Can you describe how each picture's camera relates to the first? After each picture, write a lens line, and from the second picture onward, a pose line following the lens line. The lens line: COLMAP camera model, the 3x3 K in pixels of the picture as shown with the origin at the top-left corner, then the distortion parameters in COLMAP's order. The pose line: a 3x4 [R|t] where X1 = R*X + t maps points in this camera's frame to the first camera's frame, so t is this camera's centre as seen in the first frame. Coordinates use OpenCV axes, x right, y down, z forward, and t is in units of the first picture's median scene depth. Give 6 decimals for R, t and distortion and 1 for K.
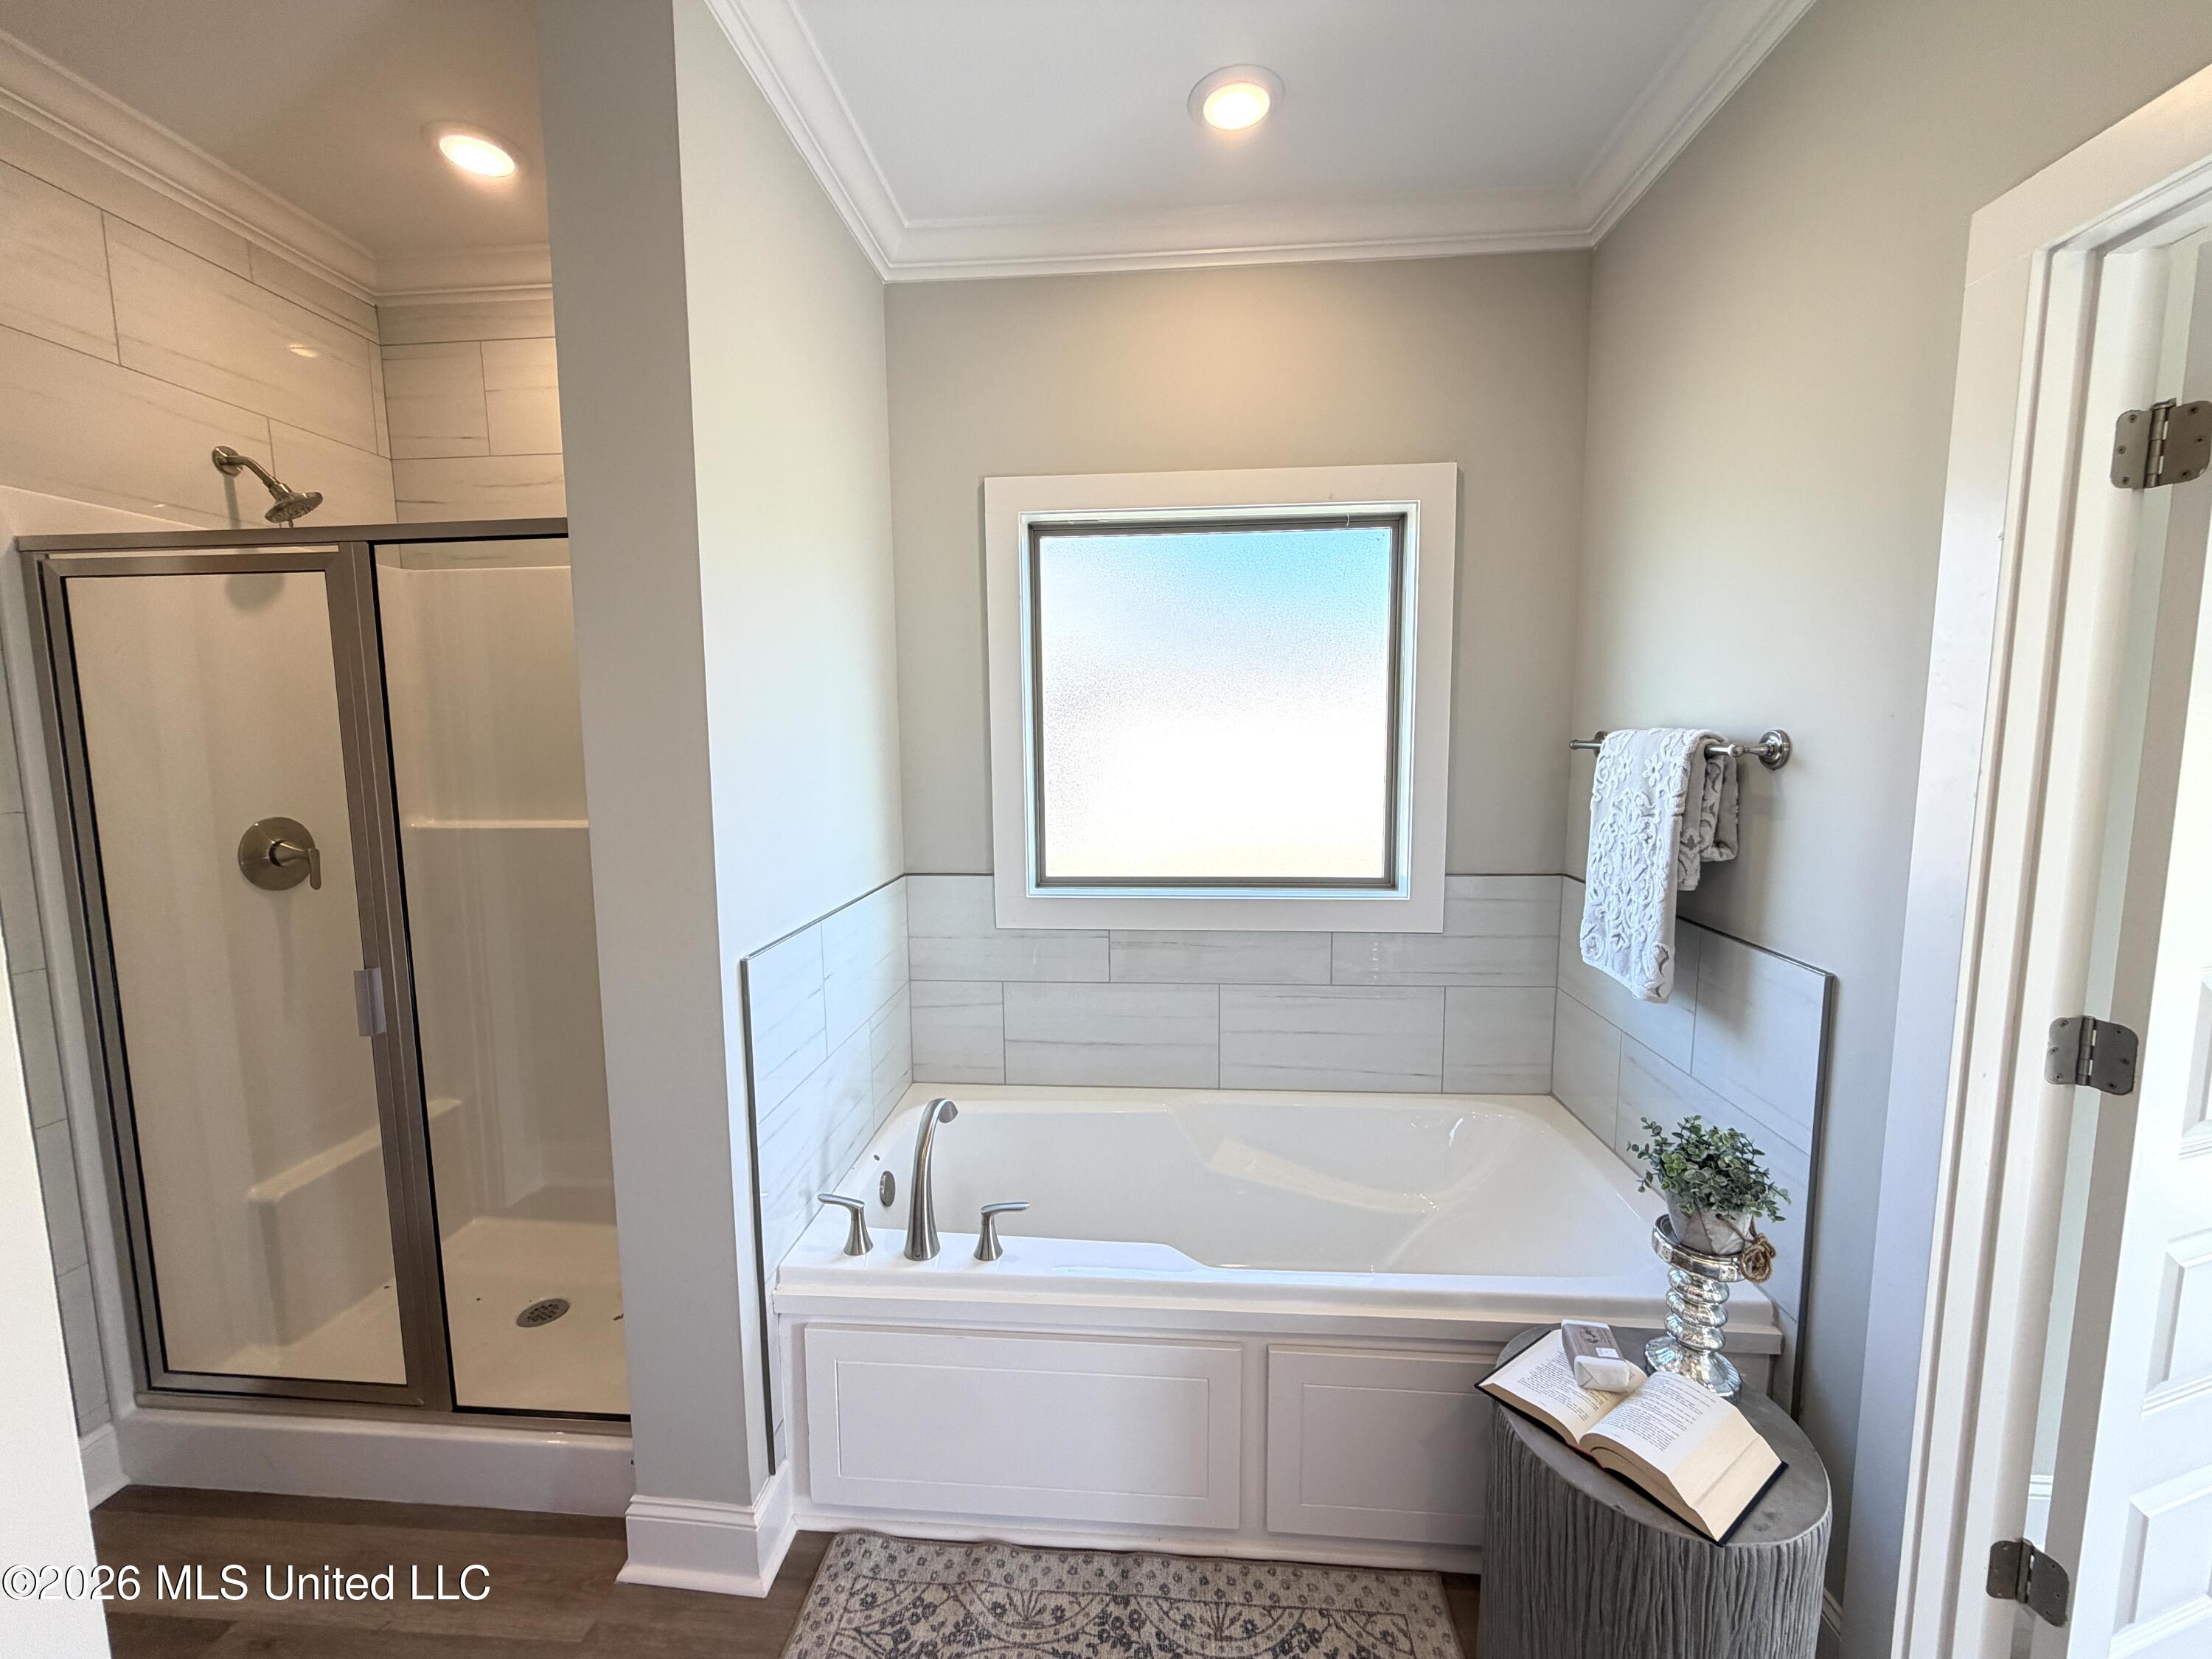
lens RADIAL K [[884.3, 0, 1095.4], [0, 884.3, 851.8], [0, 0, 1]] dist [-0.000421, -0.000344]
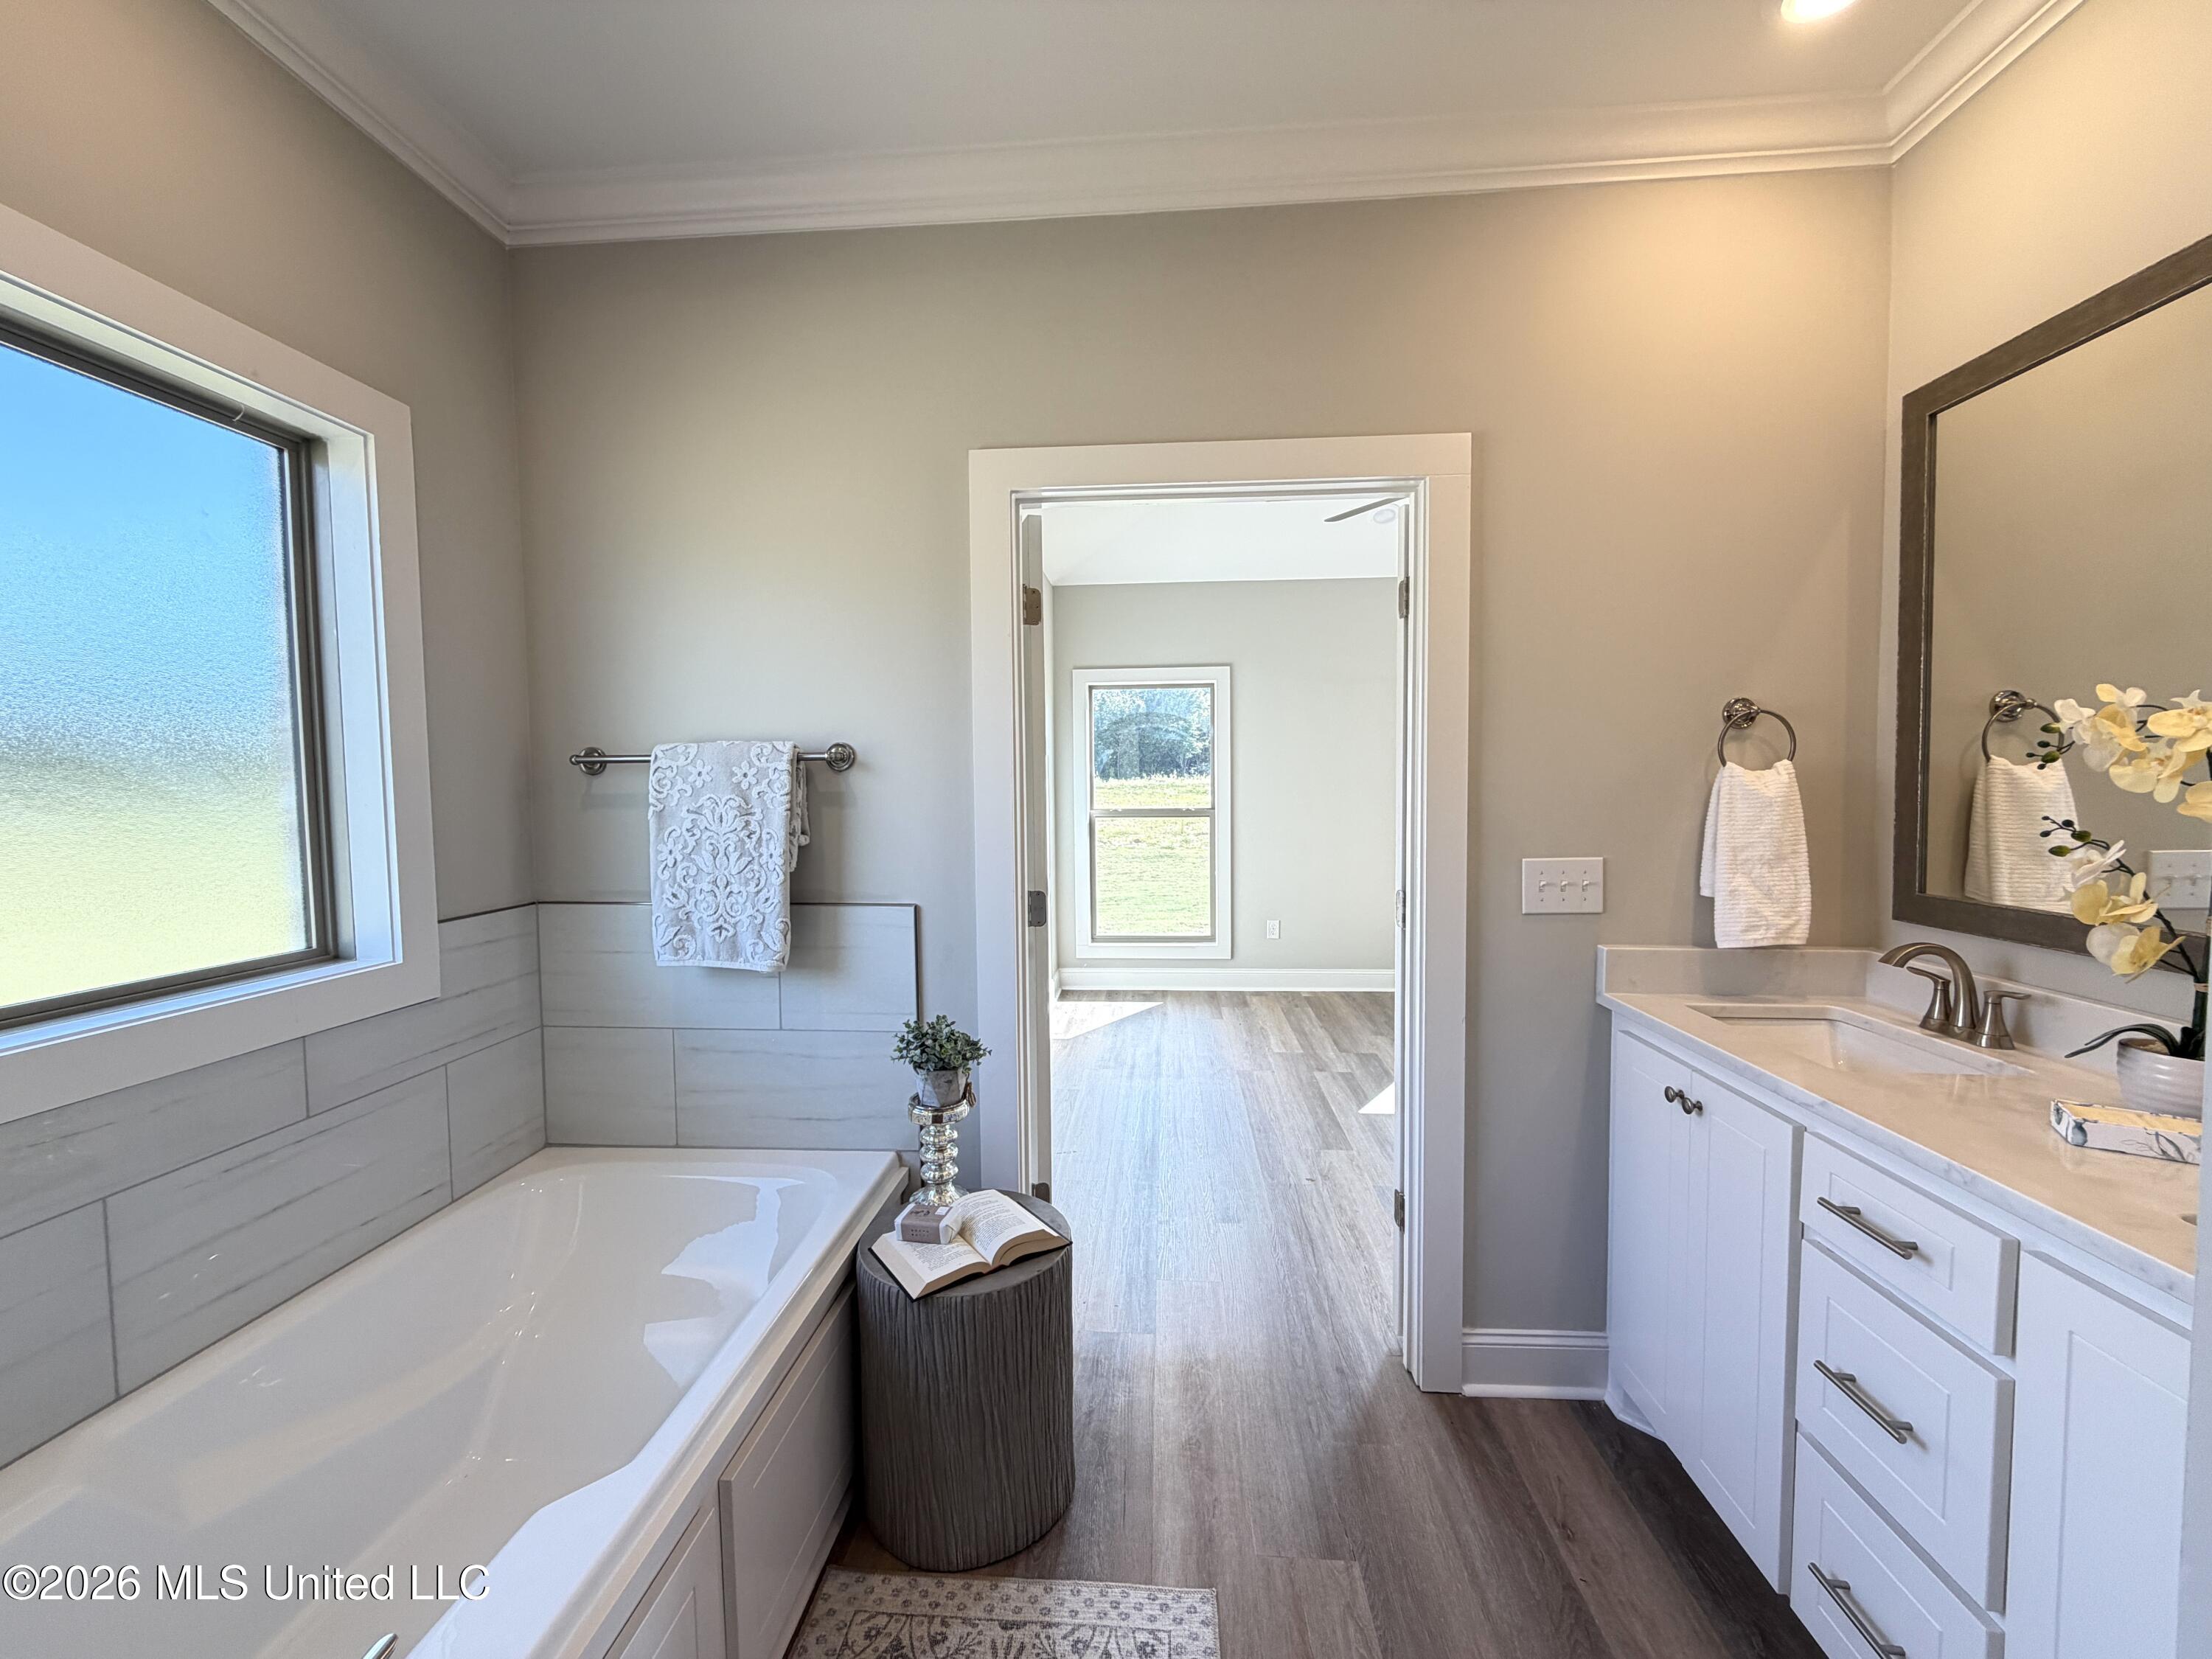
lens RADIAL K [[884.3, 0, 1100.0], [0, 884.3, 850.5], [0, 0, 1]] dist [-0.000421, -0.000344]
pose [[-0.012841, -0.062074, 0.997989, -0.567063], [0.146780, 0.987142, 0.063288, -0.000353], [-0.989086, 0.147298, -0.003565, 0.584167]]
